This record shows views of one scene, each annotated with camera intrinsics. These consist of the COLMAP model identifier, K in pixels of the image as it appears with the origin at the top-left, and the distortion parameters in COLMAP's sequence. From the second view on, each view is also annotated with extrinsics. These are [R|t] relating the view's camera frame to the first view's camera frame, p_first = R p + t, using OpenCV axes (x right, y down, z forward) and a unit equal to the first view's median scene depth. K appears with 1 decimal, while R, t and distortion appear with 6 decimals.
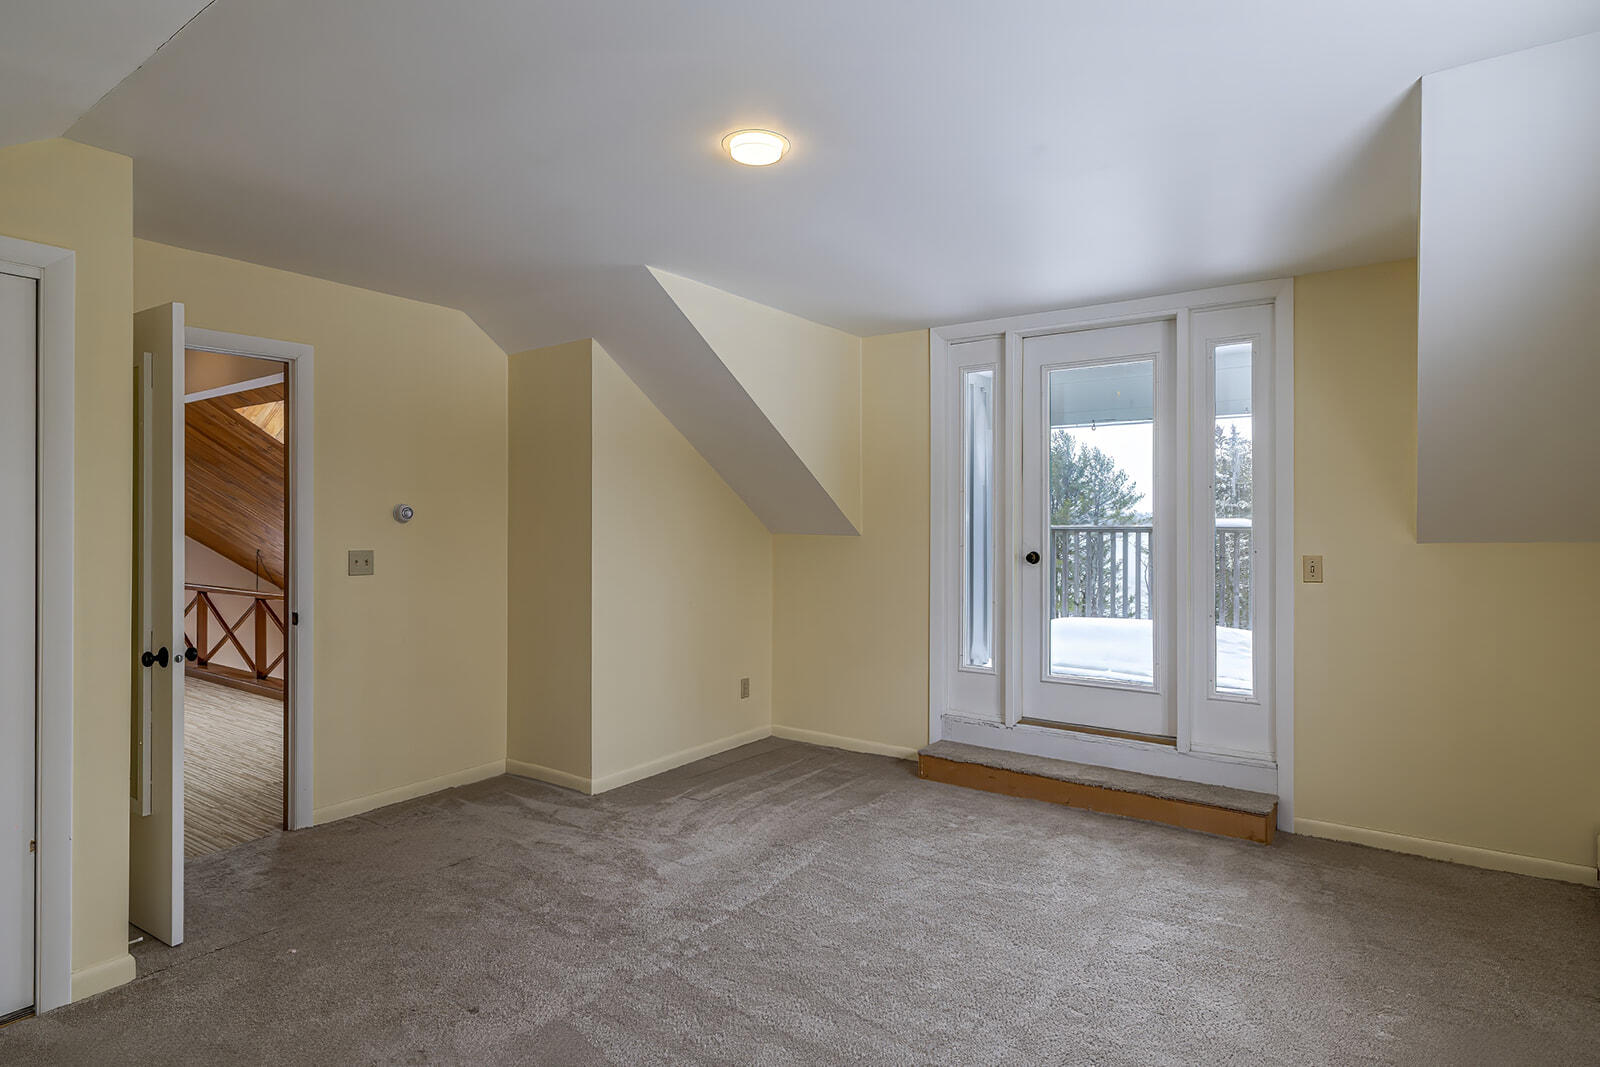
lens RADIAL K [[866.0, 0, 799.2], [0, 866.0, 528.4], [0, 0, 1]] dist [0.001602, 0.000671]
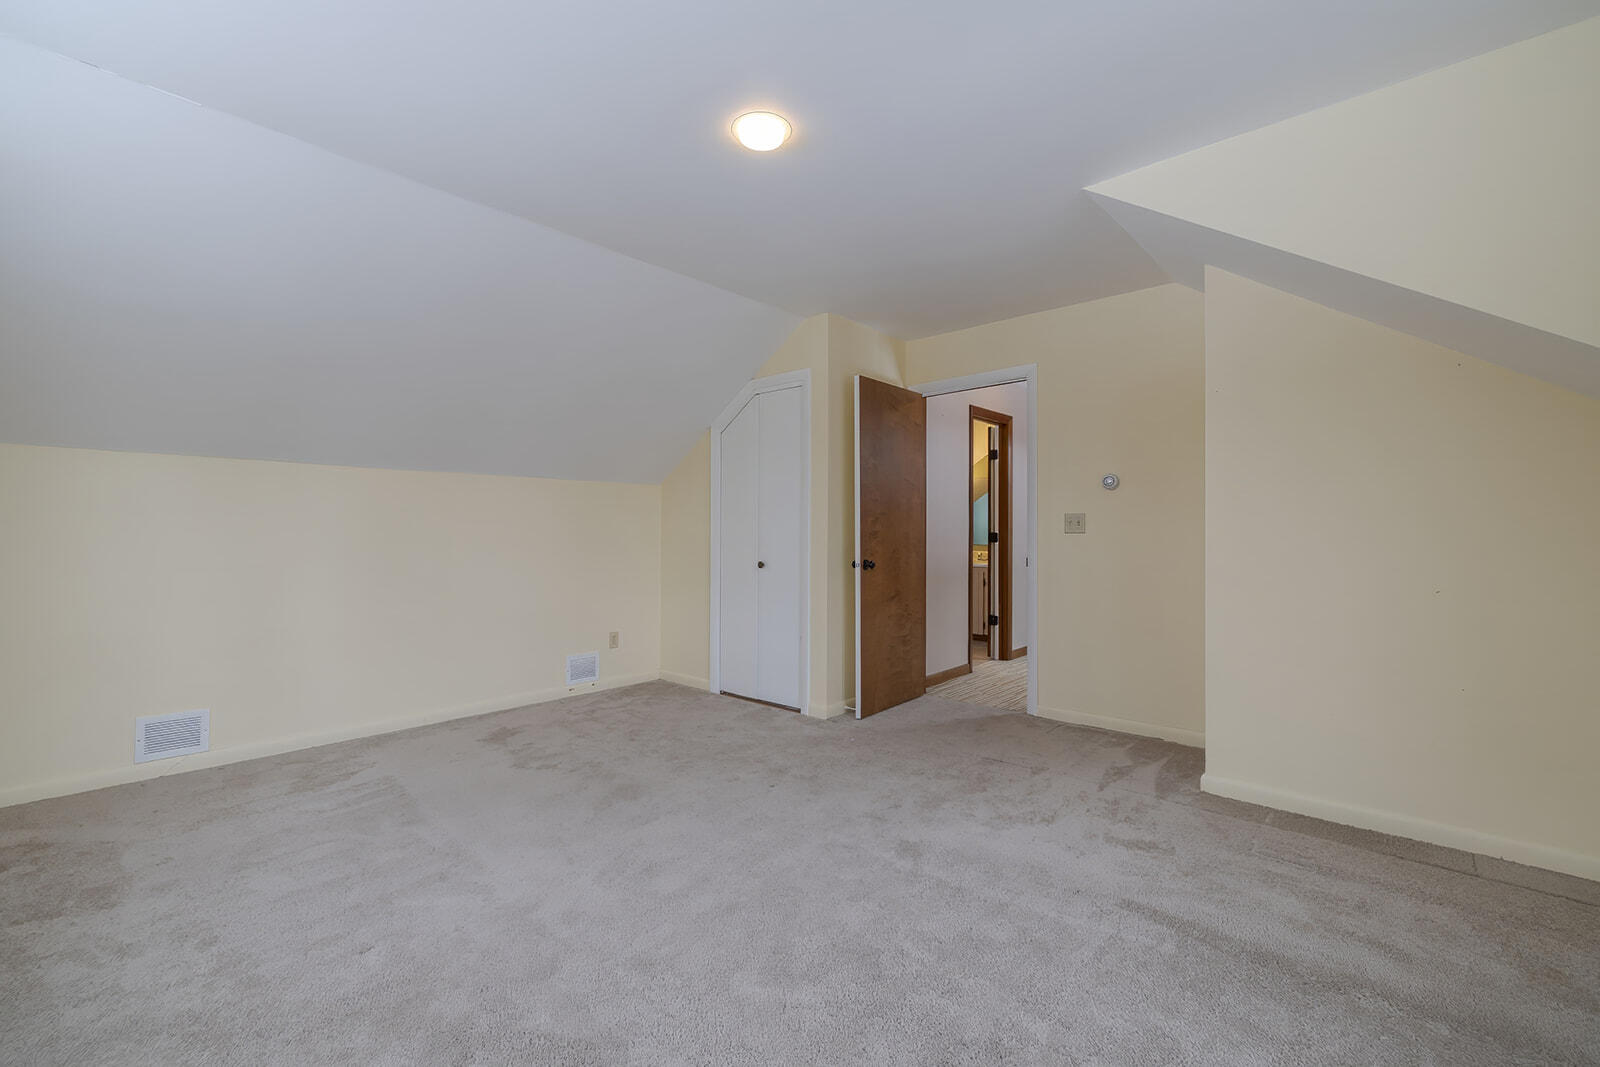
lens RADIAL K [[675.2, 0, 799.0], [0, 675.2, 531.8], [0, 0, 1]] dist [0.000493, -0.000042]
pose [[-0.115504, 0.002962, -0.993303, 0.517674], [-0.004052, 0.999986, 0.003453, 0.050435], [0.993299, 0.004424, -0.115490, 0.726399]]
